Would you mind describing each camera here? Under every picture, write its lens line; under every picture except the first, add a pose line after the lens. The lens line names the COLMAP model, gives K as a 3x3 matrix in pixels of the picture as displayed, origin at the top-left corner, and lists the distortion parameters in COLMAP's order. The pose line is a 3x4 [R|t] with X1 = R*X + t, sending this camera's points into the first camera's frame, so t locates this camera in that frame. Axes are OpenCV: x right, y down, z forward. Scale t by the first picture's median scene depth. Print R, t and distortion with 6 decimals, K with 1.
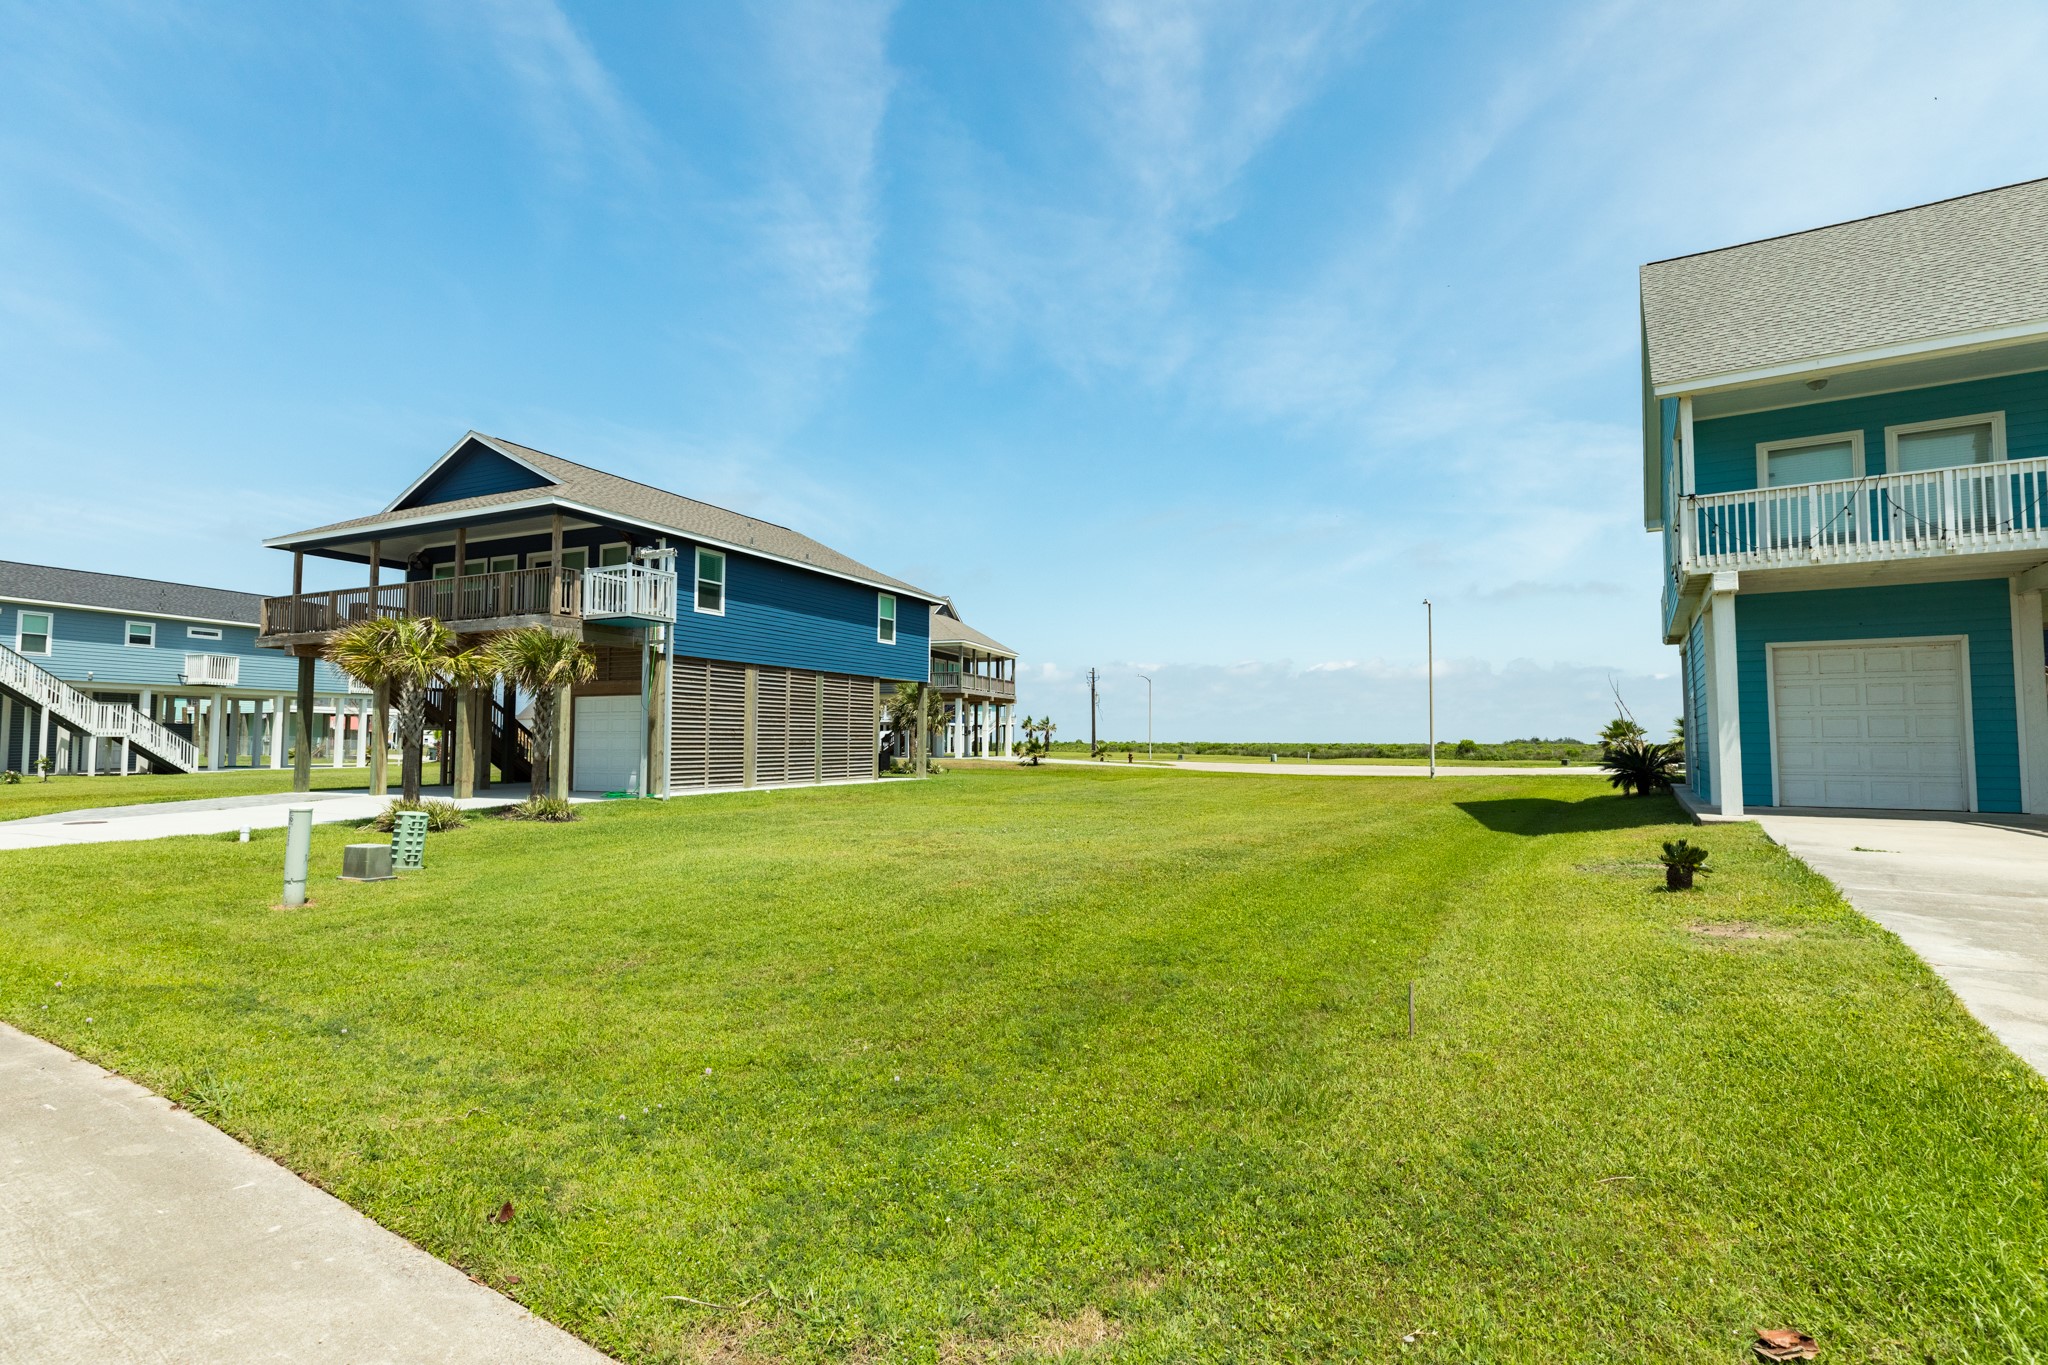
lens RADIAL K [[1007.7, 0, 1047.6], [0, 1007.7, 736.3], [0, 0, 1]] dist [-0.001327, -0.000539]
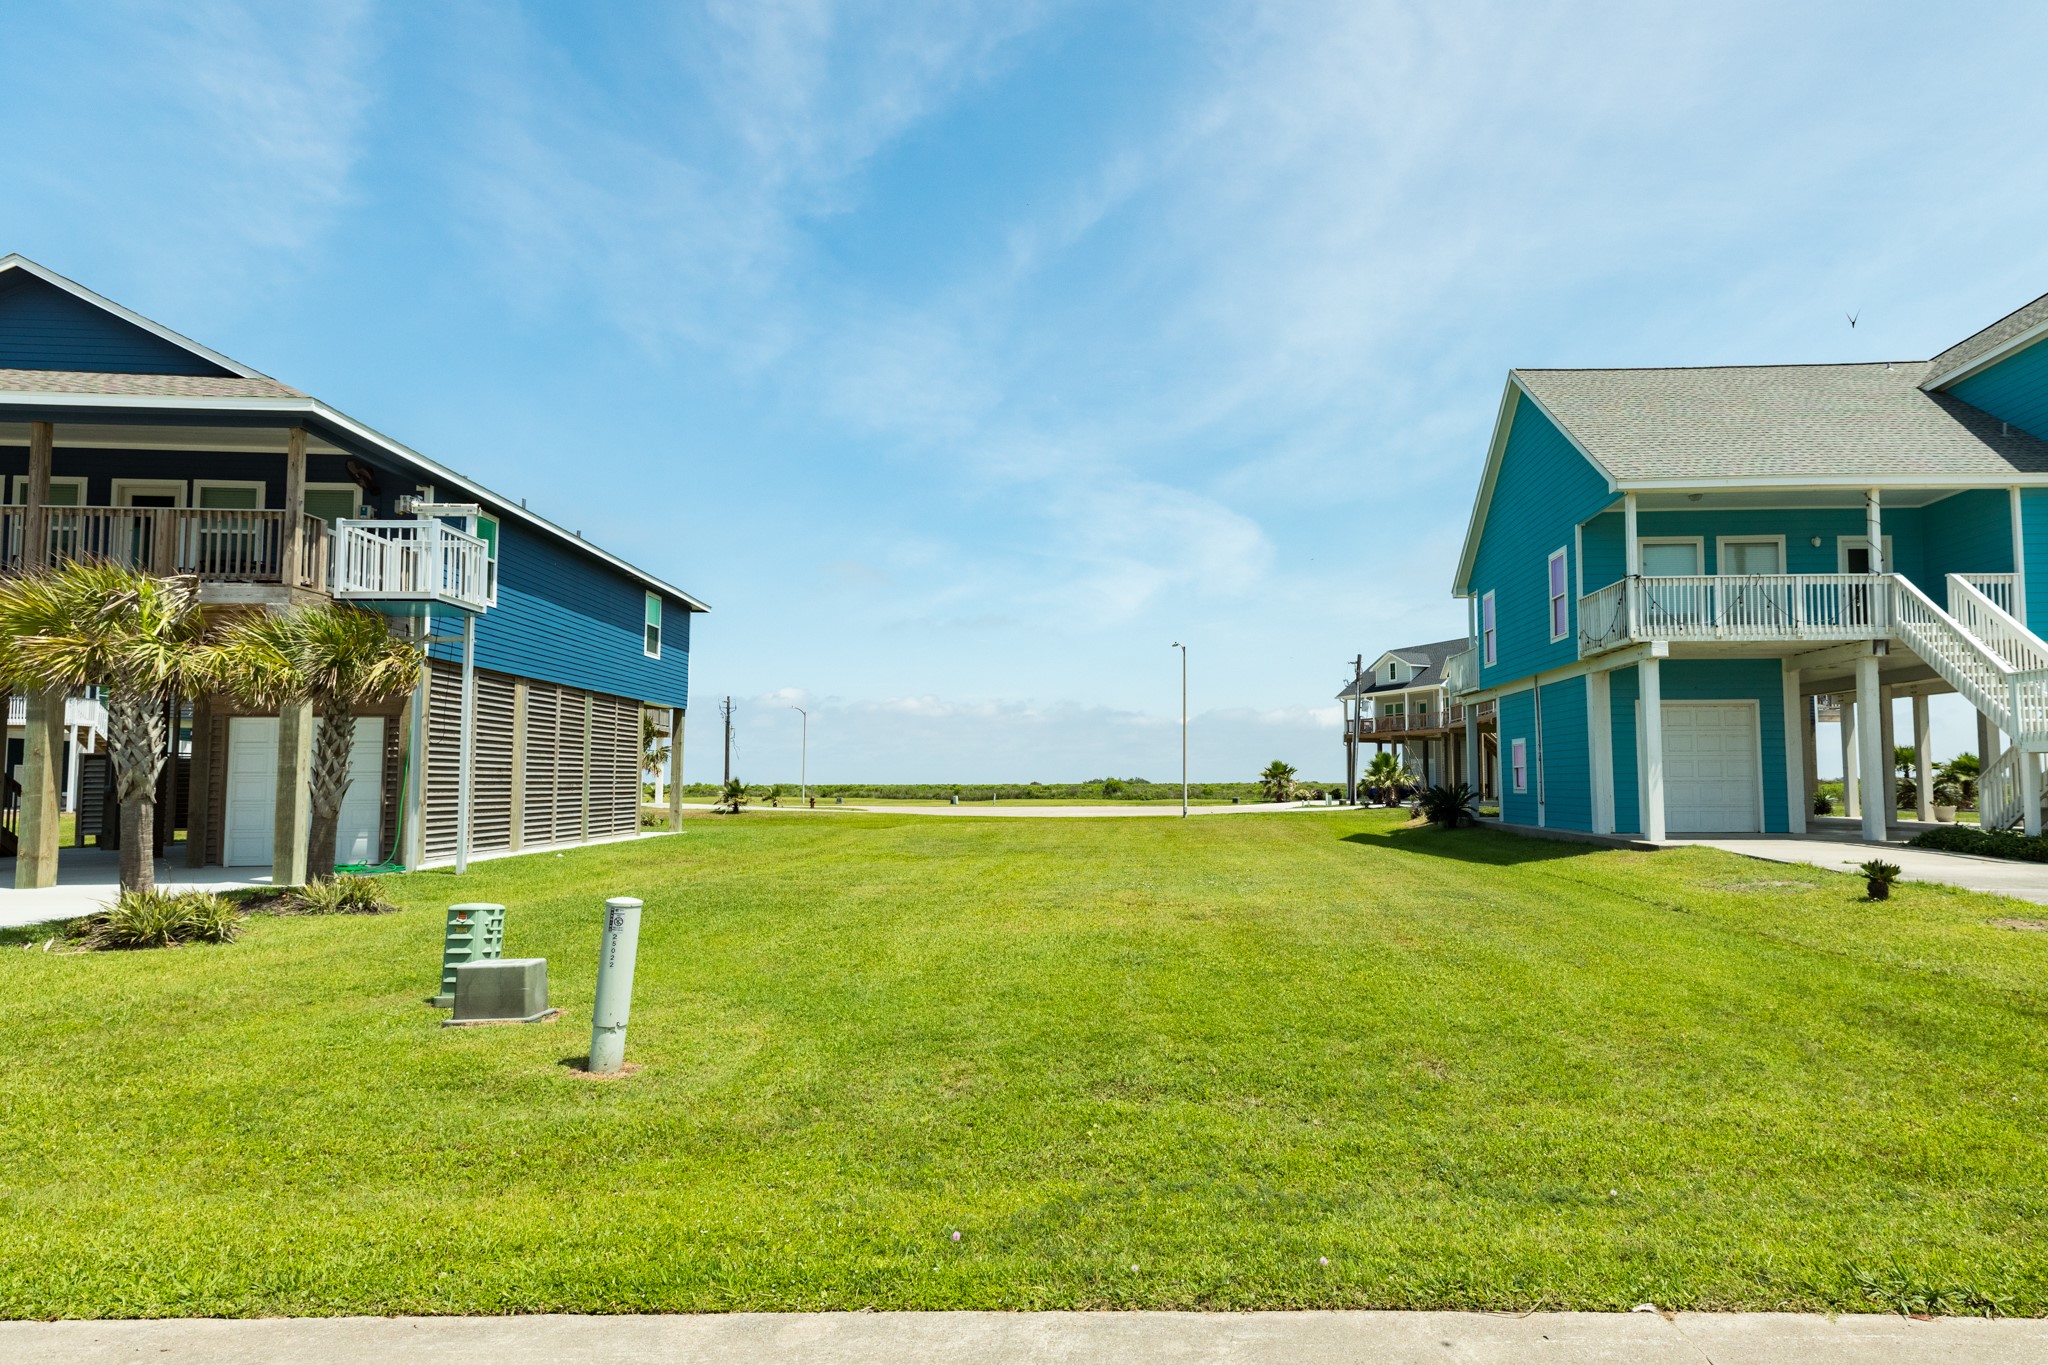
lens RADIAL K [[1065.5, 0, 1188.9], [0, 1065.5, 752.6], [0, 0, 1]] dist [0.000374, 0.001705]
pose [[0.854983, 0.009263, 0.518574, -0.233383], [0.002607, 0.999751, -0.022157, -0.000710], [-0.518650, 0.020296, 0.854746, 0.096860]]
